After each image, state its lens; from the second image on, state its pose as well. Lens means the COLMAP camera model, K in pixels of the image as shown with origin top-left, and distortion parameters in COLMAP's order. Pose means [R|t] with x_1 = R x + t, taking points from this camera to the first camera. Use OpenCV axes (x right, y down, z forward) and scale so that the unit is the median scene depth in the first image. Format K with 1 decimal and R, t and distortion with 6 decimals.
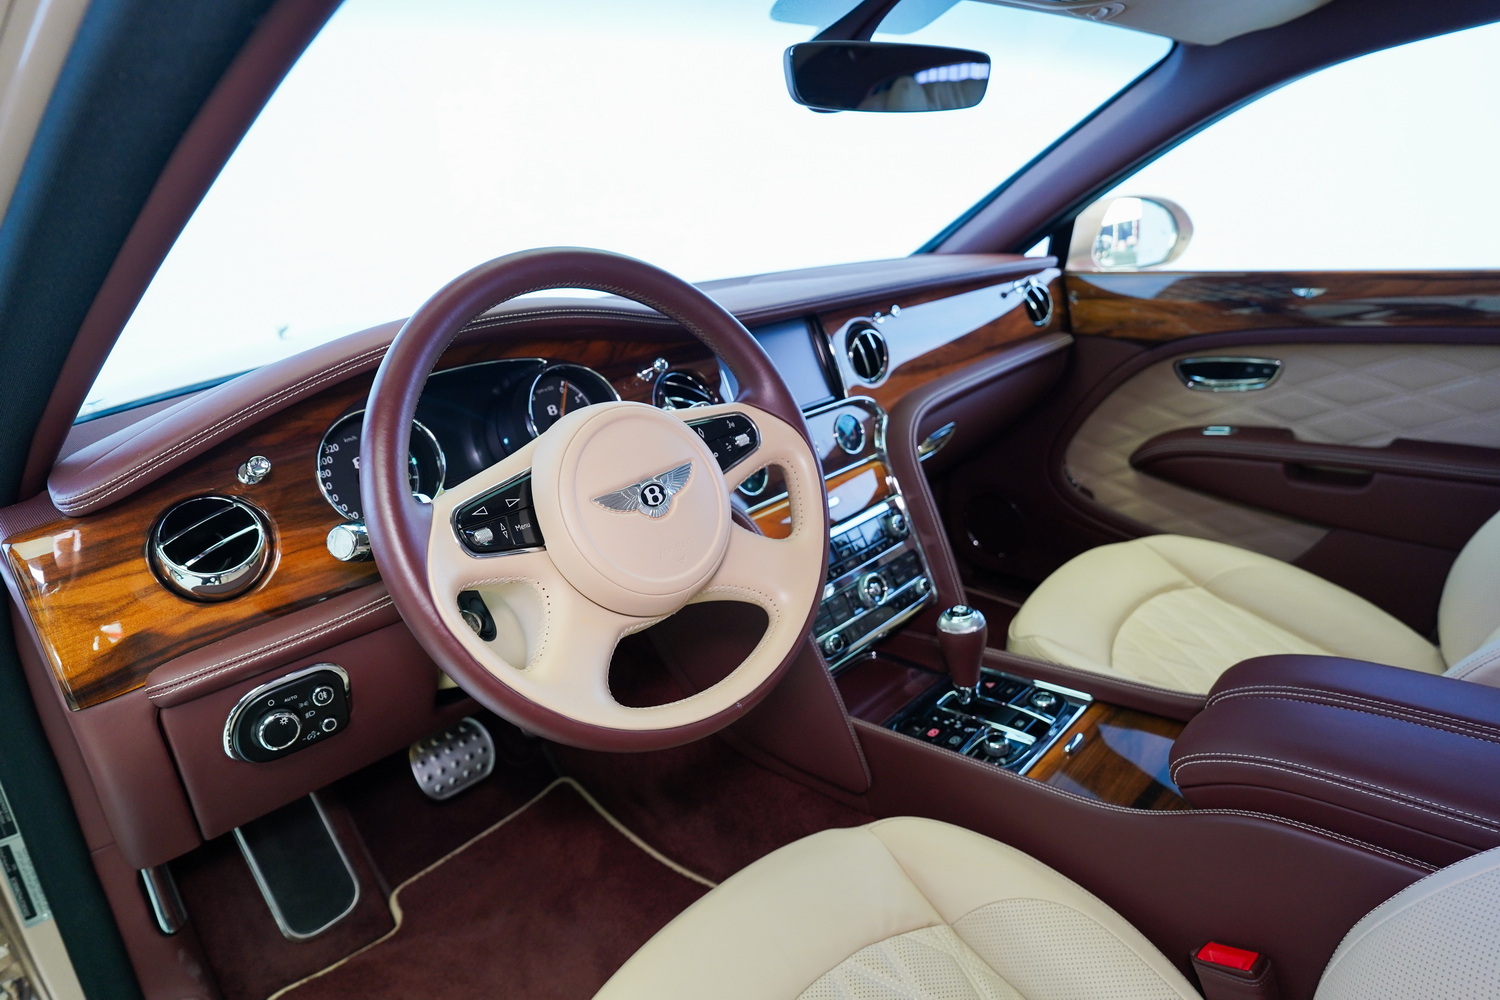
lens RADIAL K [[852.9, 0, 748.0], [0, 852.9, 488.8], [0, 0, 1]] dist [-0.001394, 0.000120]
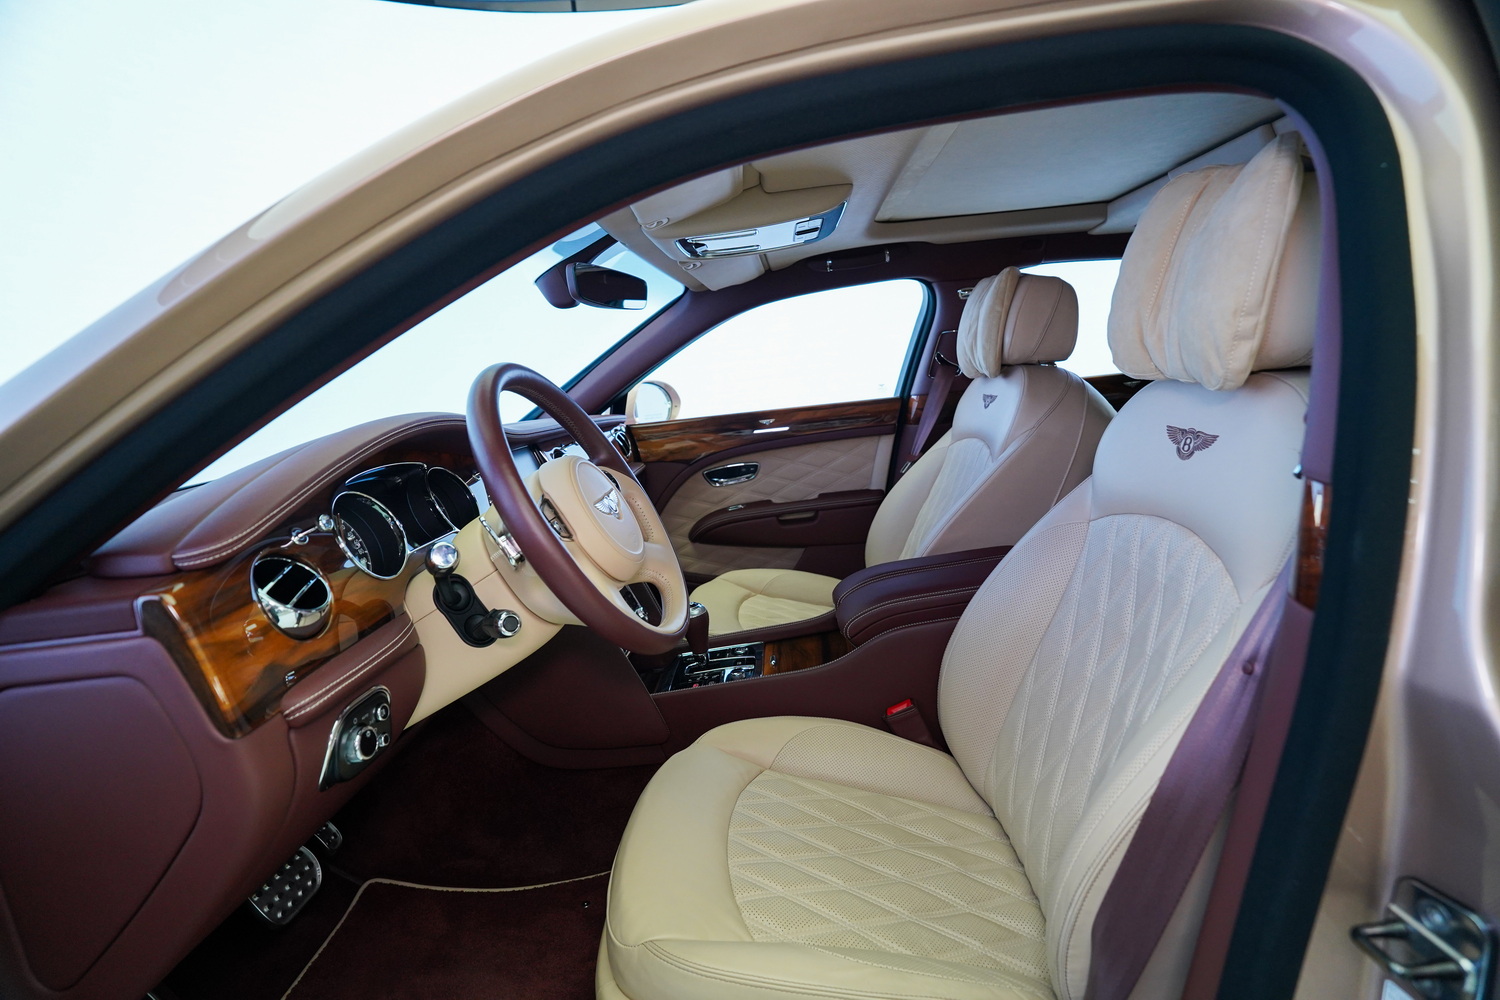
lens RADIAL K [[696.5, 0, 753.1], [0, 696.5, 505.5], [0, 0, 1]] dist [0.000817, 0.000039]
pose [[0.746957, -0.117881, 0.654339, -0.348798], [0.250613, 0.961485, -0.112873, 0.099087], [-0.615831, 0.248297, 0.747730, -0.058324]]
